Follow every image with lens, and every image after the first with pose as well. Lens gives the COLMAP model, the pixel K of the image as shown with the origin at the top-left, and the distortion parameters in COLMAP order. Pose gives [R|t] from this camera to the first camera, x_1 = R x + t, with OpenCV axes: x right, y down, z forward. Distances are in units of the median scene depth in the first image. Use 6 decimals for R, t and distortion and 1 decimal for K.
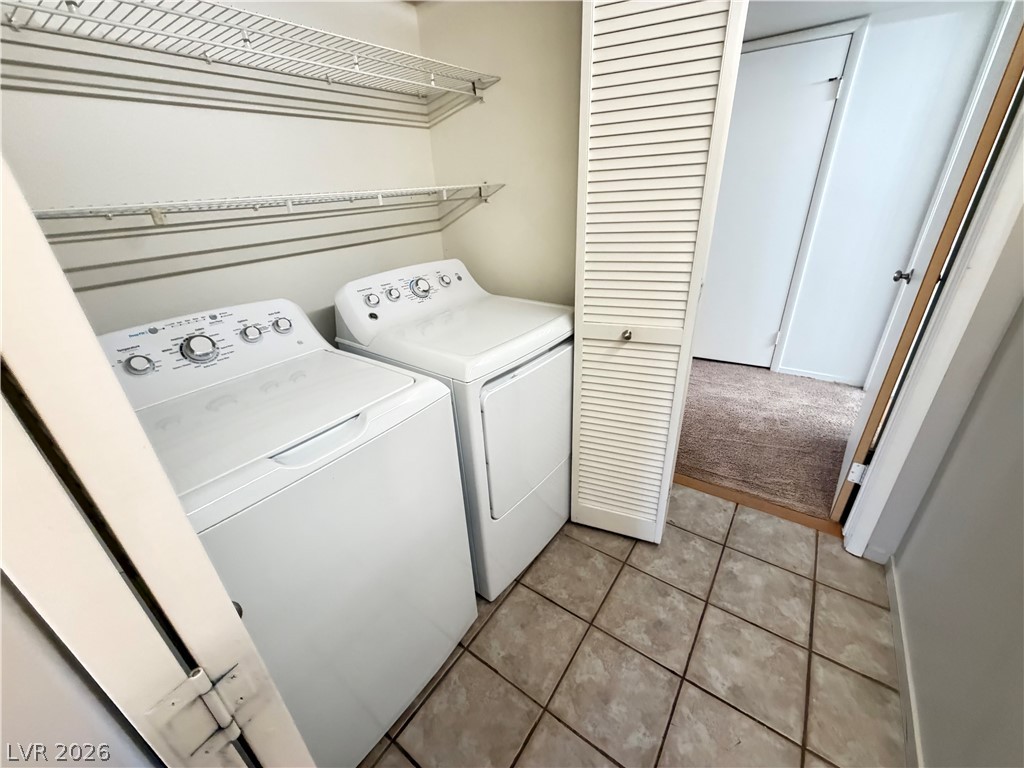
lens RADIAL K [[407.7, 0, 510.5], [0, 407.7, 385.3], [0, 0, 1]] dist [-0.000066, 0.000237]
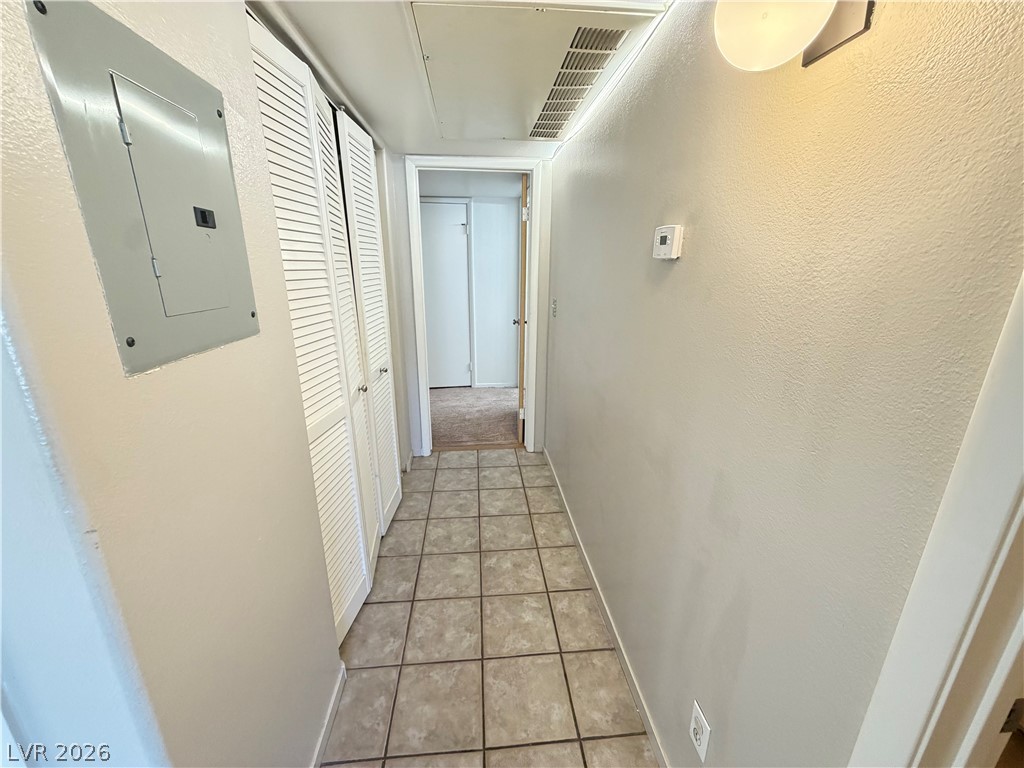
lens RADIAL K [[407.7, 0, 510.5], [0, 407.7, 385.3], [0, 0, 1]] dist [-0.000066, 0.000237]
pose [[0.756675, -0.137380, 0.639195, -0.480918], [0.245036, 0.966002, -0.082453, 0.231111], [-0.606136, 0.219015, 0.764612, -0.557485]]
